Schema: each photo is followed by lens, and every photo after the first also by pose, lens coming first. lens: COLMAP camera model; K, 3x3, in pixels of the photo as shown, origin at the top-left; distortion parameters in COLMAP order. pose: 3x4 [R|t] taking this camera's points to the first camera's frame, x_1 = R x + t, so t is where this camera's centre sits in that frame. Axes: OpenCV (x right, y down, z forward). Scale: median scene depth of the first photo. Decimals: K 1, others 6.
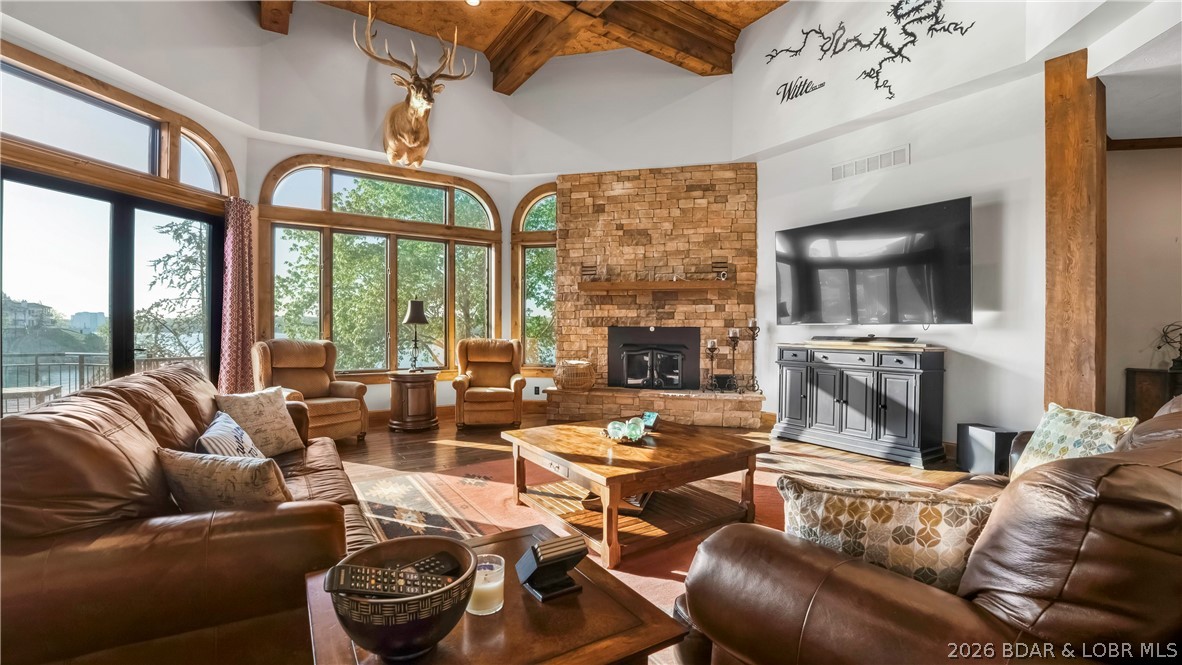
lens RADIAL K [[488.3, 0, 588.8], [0, 488.3, 339.0], [0, 0, 1]] dist [-0.027088, 0.003790]
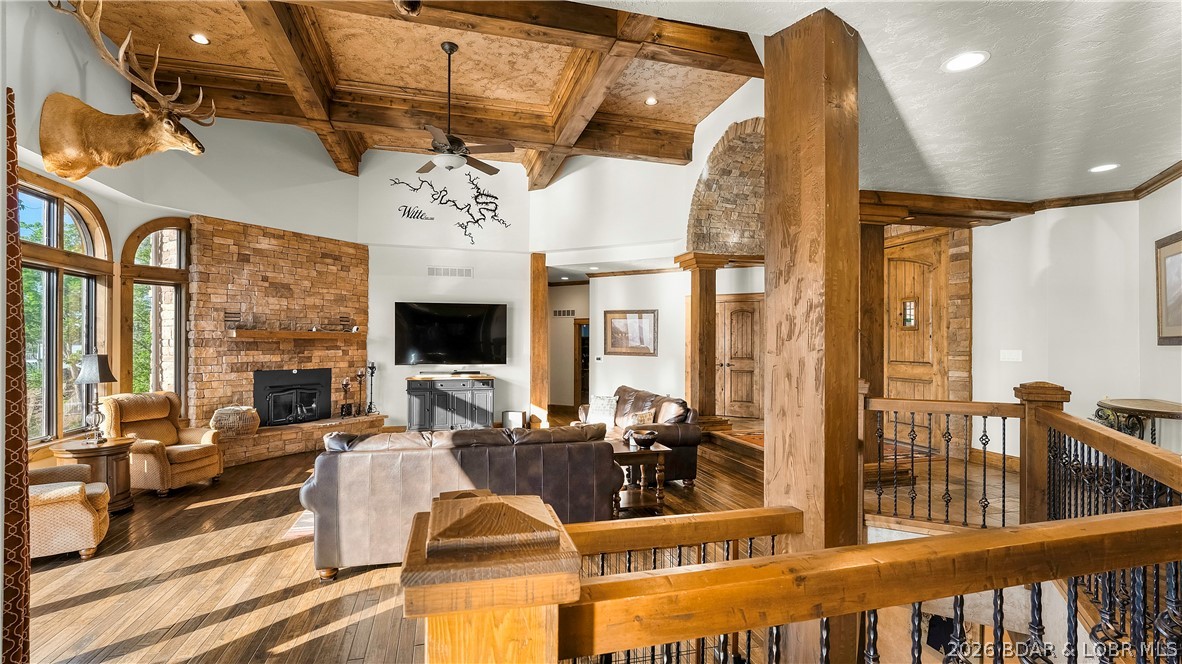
lens RADIAL K [[524.3, 0, 593.9], [0, 524.3, 342.9], [0, 0, 1]] dist [0.005681, -0.000950]
pose [[0.299707, -0.002030, 0.954029, -0.860611], [0.017732, 0.999837, -0.003443, -0.073579], [-0.953866, 0.017949, 0.299694, -0.041090]]
